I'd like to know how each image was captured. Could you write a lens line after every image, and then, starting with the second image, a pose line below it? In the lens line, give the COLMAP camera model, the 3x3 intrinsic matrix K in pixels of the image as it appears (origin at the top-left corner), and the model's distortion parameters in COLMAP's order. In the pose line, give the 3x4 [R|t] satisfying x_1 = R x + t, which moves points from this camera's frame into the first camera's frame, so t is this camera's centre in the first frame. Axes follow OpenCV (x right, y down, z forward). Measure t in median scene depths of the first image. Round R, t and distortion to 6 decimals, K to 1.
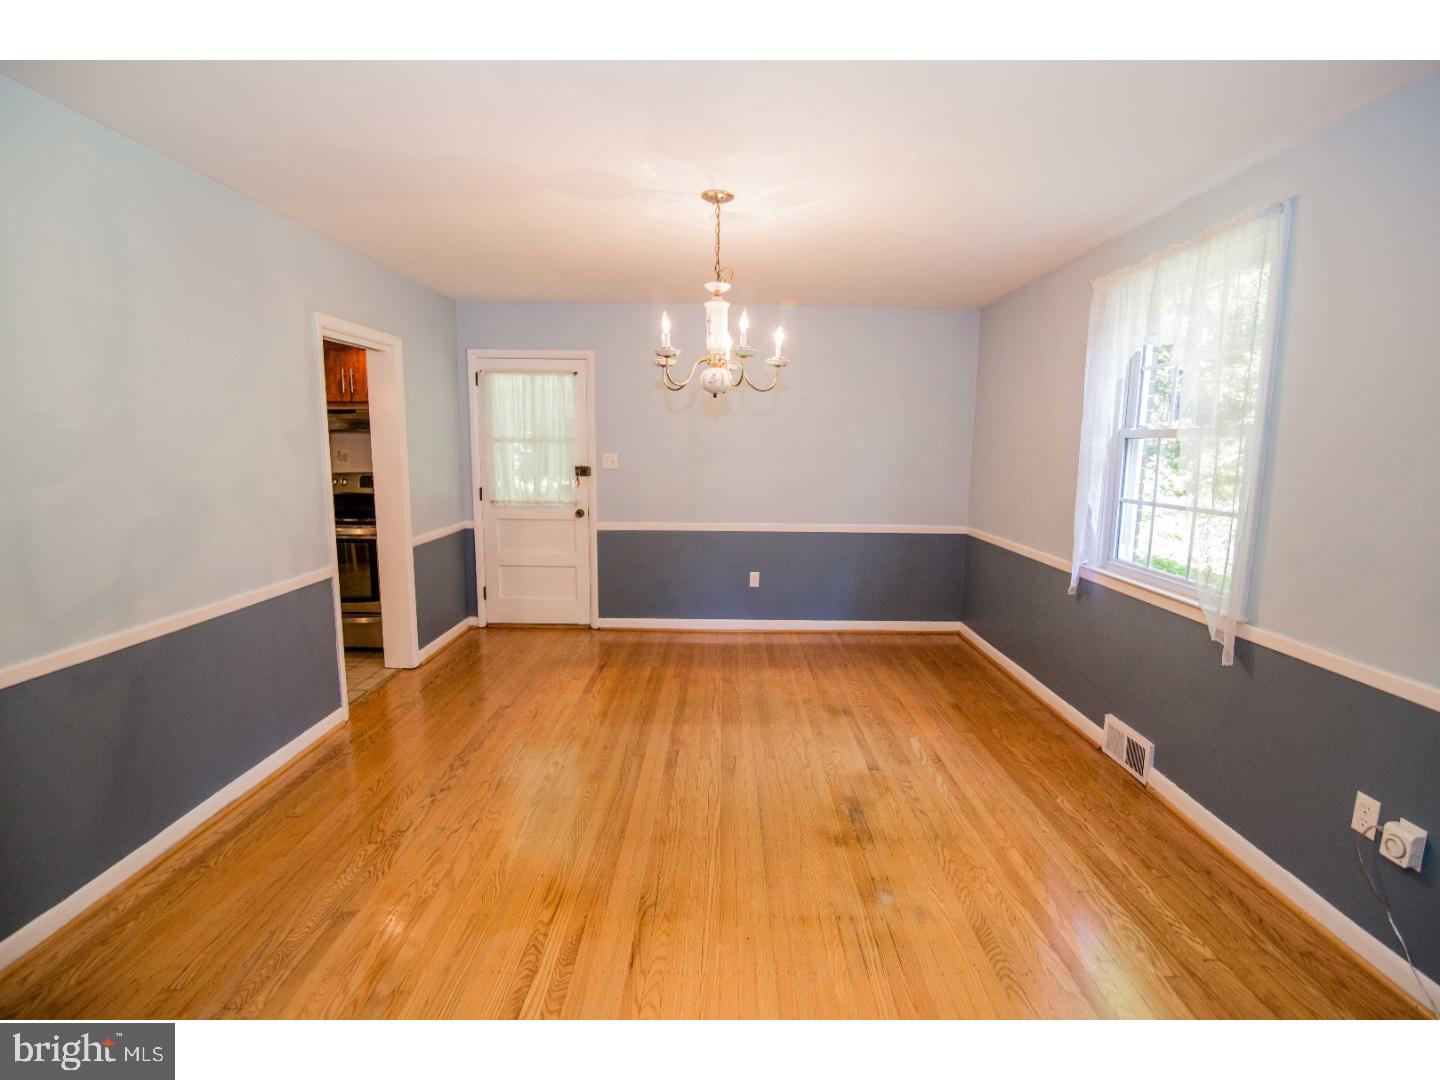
lens RADIAL K [[658.0, 0, 729.2], [0, 658.0, 539.0], [0, 0, 1]] dist [-0.015214, 0.000693]
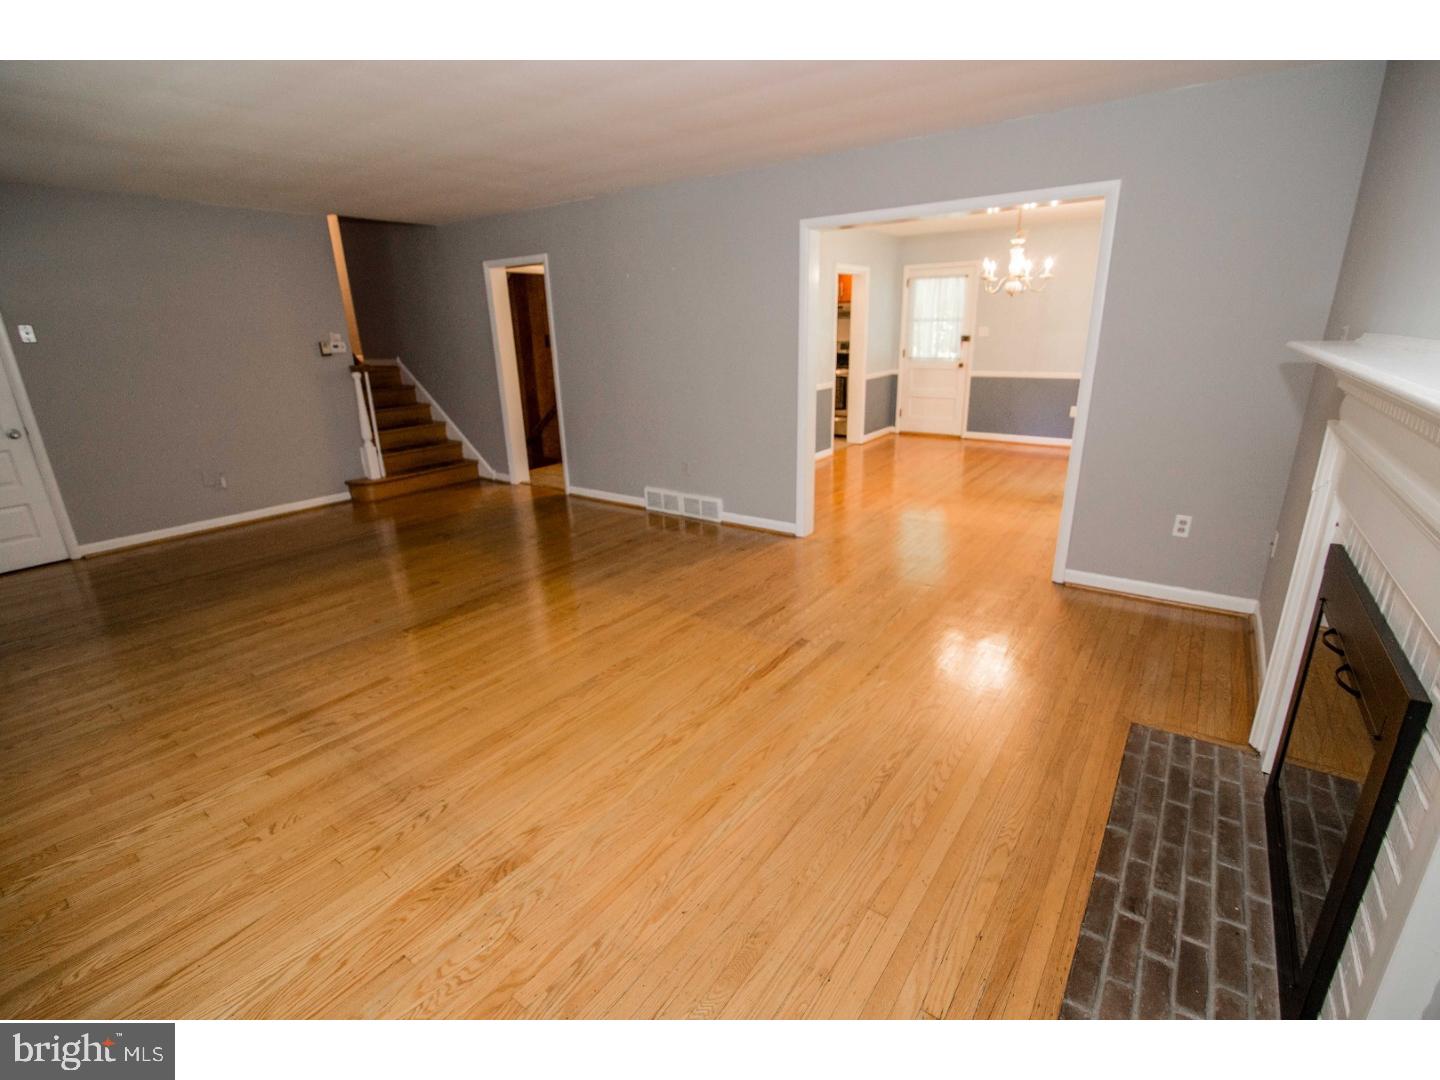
lens RADIAL K [[658.0, 0, 722.6], [0, 658.0, 541.9], [0, 0, 1]] dist [-0.015214, 0.000693]
pose [[0.804444, 0.152671, -0.574075, 0.308652], [-0.047317, 0.979807, 0.194267, 0.105173], [0.592141, -0.129113, 0.795423, -0.726885]]
